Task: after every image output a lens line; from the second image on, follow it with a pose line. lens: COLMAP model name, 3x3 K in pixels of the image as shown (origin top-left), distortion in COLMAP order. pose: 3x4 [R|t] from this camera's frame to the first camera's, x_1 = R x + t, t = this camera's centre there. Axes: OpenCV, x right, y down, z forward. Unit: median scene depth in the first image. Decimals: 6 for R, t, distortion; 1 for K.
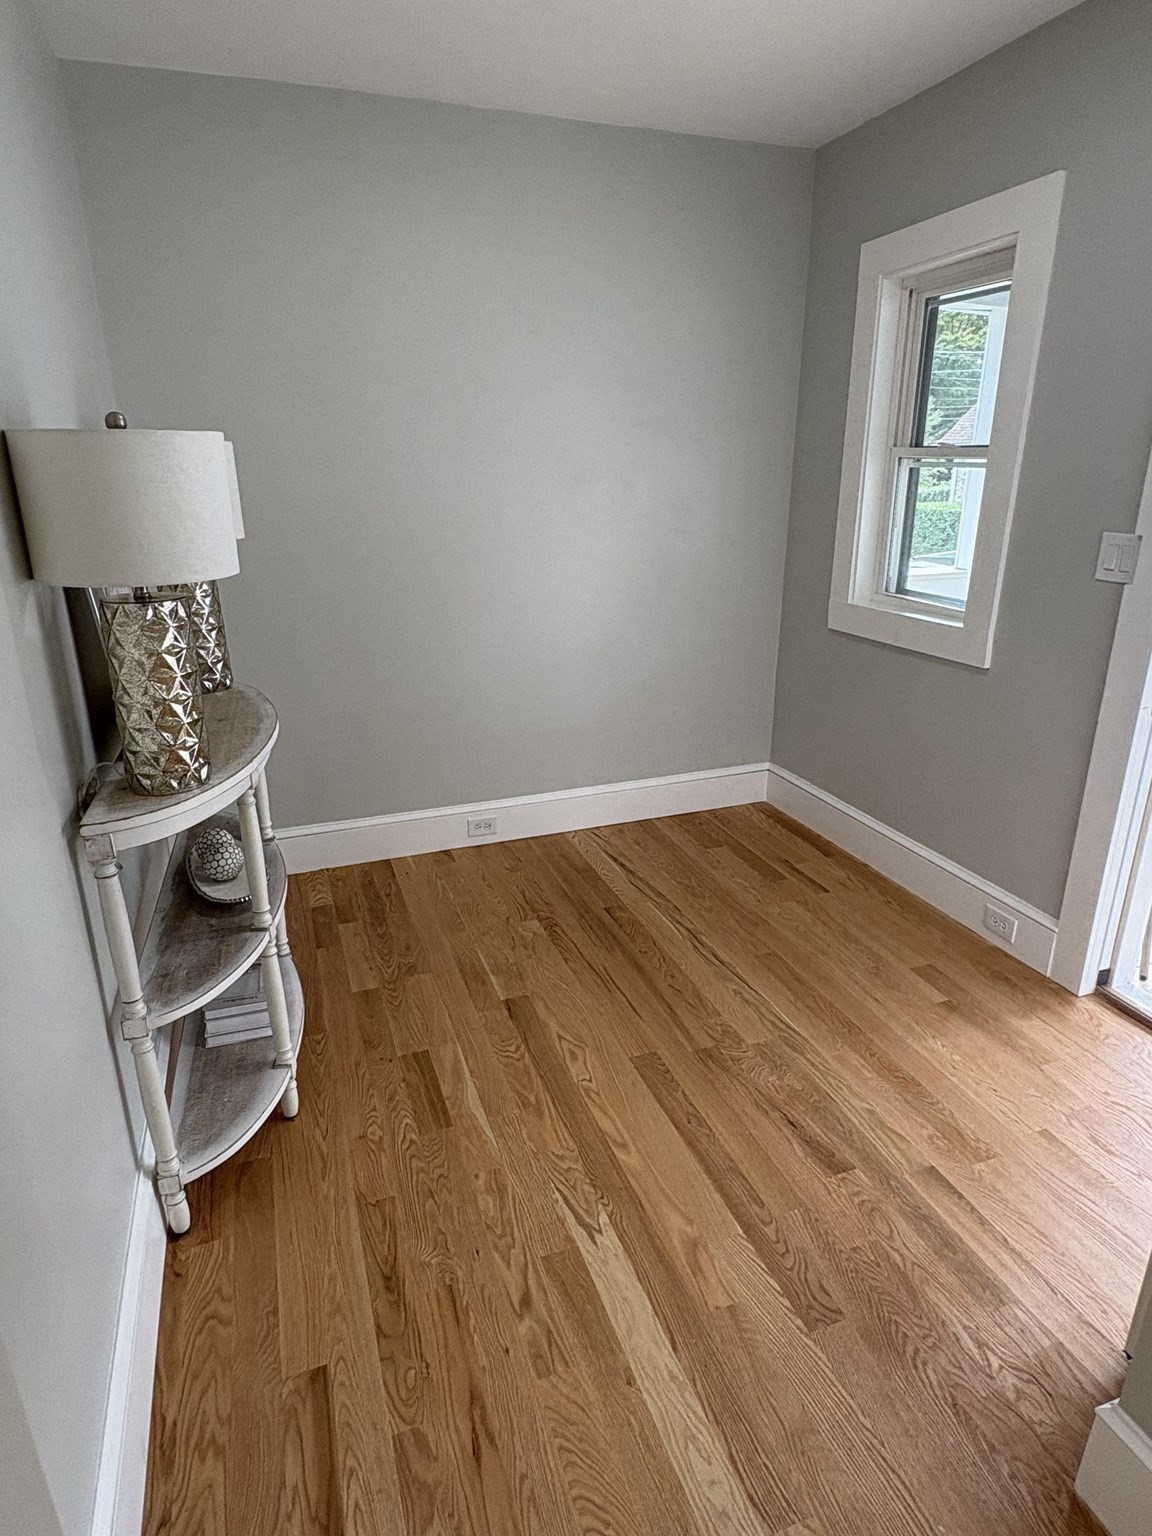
lens RADIAL K [[883.6, 0, 576.0], [0, 883.6, 768.0], [0, 0, 1]] dist [0.002389, -0.000095]
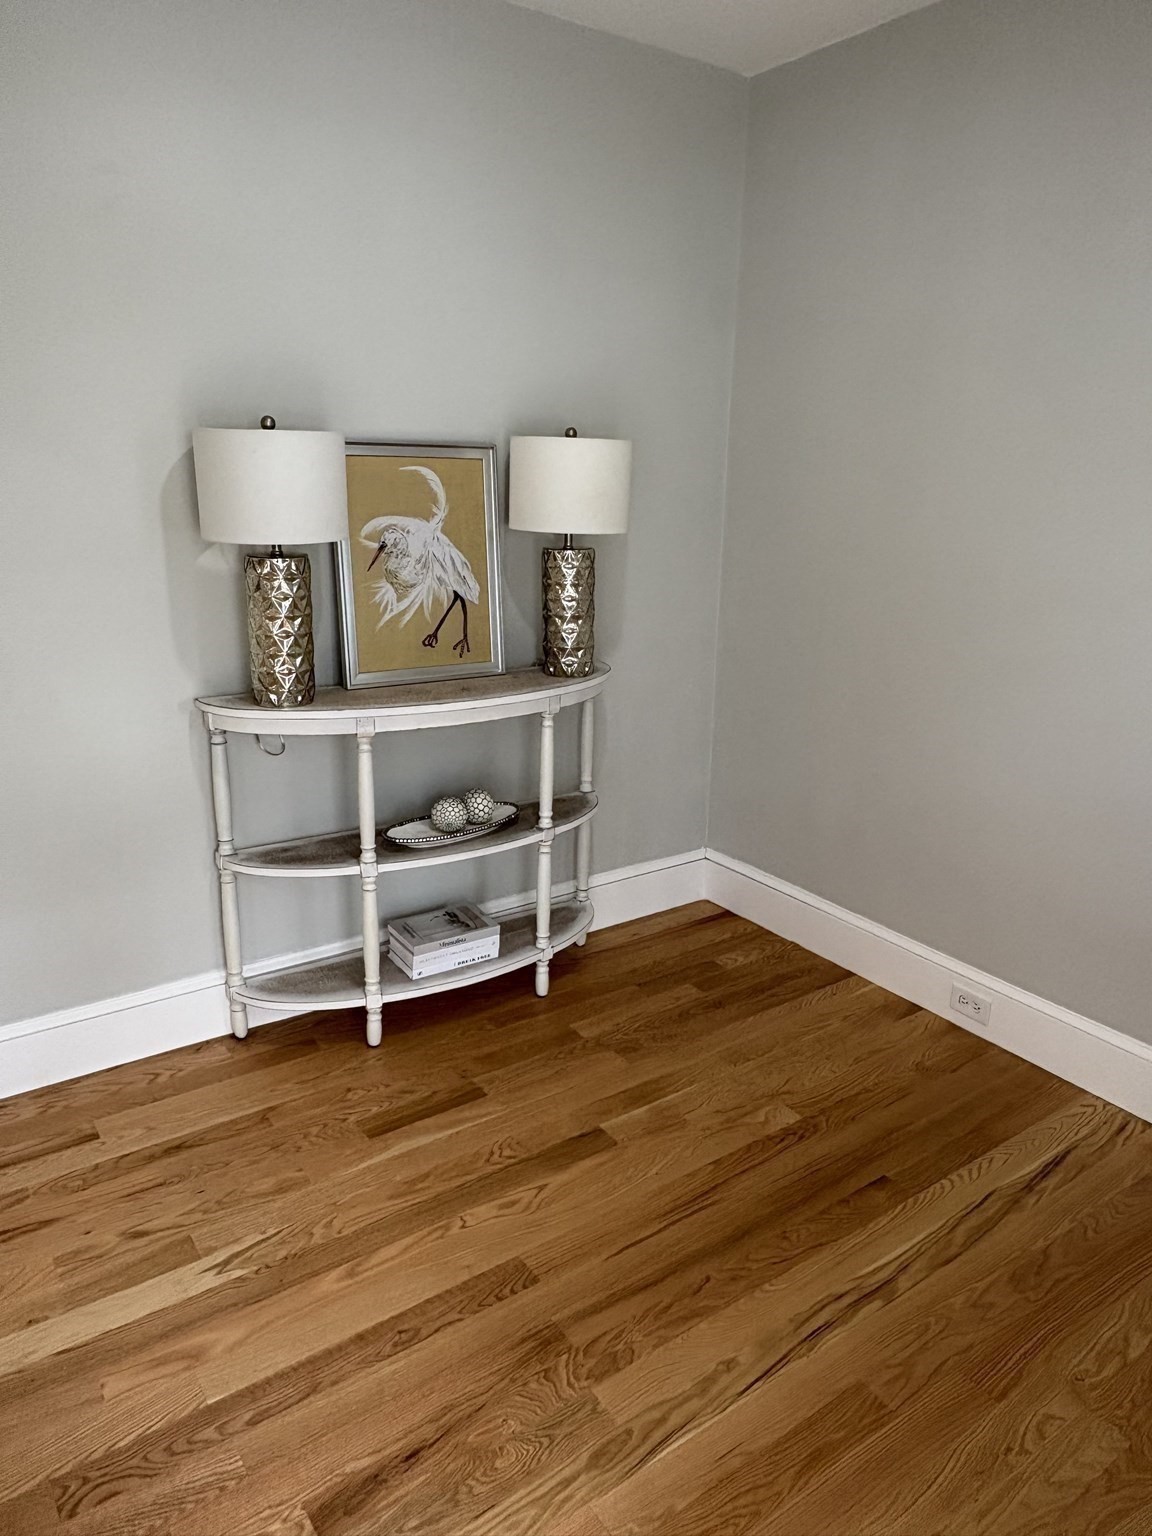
lens RADIAL K [[1035.5, 0, 576.0], [0, 1035.5, 768.0], [0, 0, 1]] dist [-0.000256, -0.000474]
pose [[0.266735, 0.293456, -0.918006, 0.832319], [-0.339277, 0.920135, 0.195557, -0.260877], [0.902077, 0.259297, 0.344995, 0.707716]]
